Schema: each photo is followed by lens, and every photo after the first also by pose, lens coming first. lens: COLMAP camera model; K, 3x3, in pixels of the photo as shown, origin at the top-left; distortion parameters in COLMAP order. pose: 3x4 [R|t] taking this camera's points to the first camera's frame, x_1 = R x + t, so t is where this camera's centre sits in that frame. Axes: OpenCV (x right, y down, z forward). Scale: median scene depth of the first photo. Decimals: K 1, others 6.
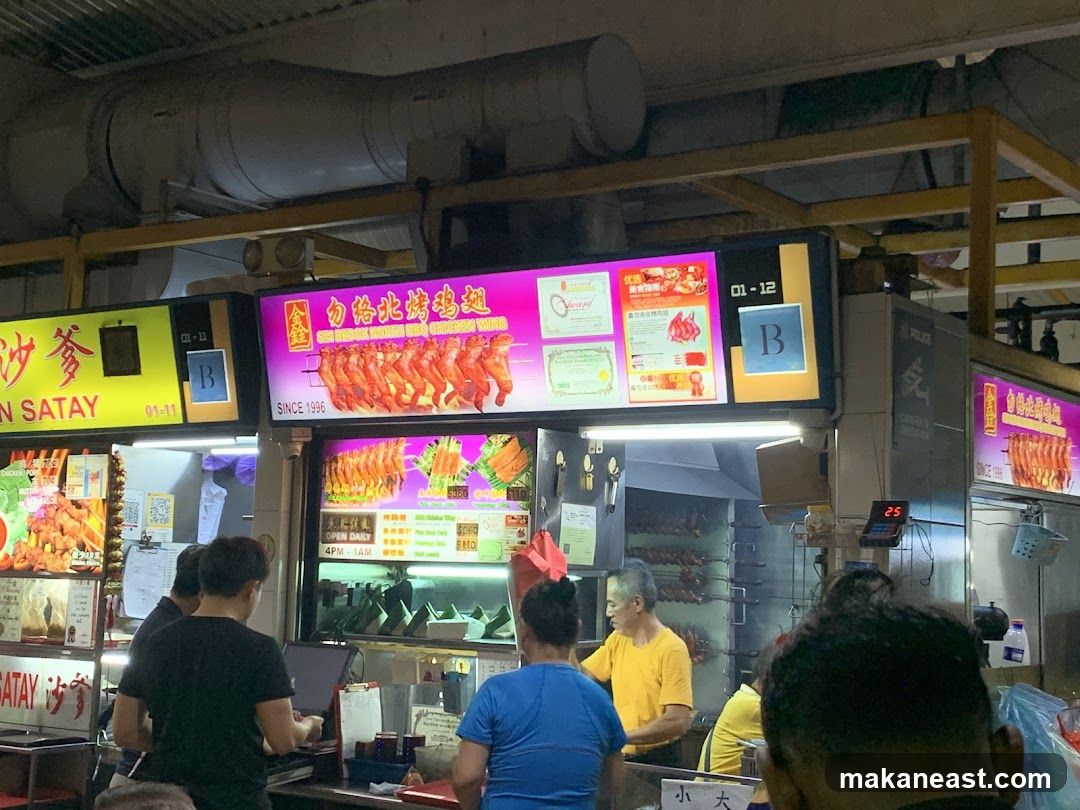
lens RADIAL K [[1506.5, 0, 549.4], [0, 1506.5, 408.7], [0, 0, 1]] dist [0.222467, 0.000000]
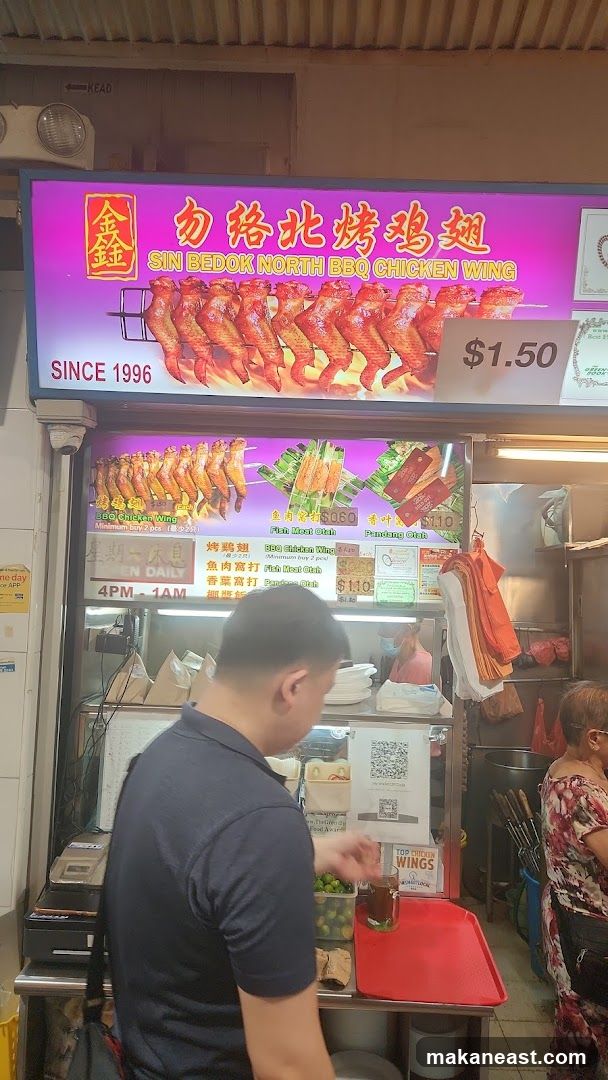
lens RADIAL K [[676.0, 0, 328.7], [0, 676.0, 550.6], [0, 0, 1]] dist [0.039145, -0.016824]
pose [[0.833370, 0.028349, 0.551989, -0.251270], [-0.064611, 0.996834, 0.046351, 0.057562], [-0.548927, -0.074292, 0.832562, 0.729474]]
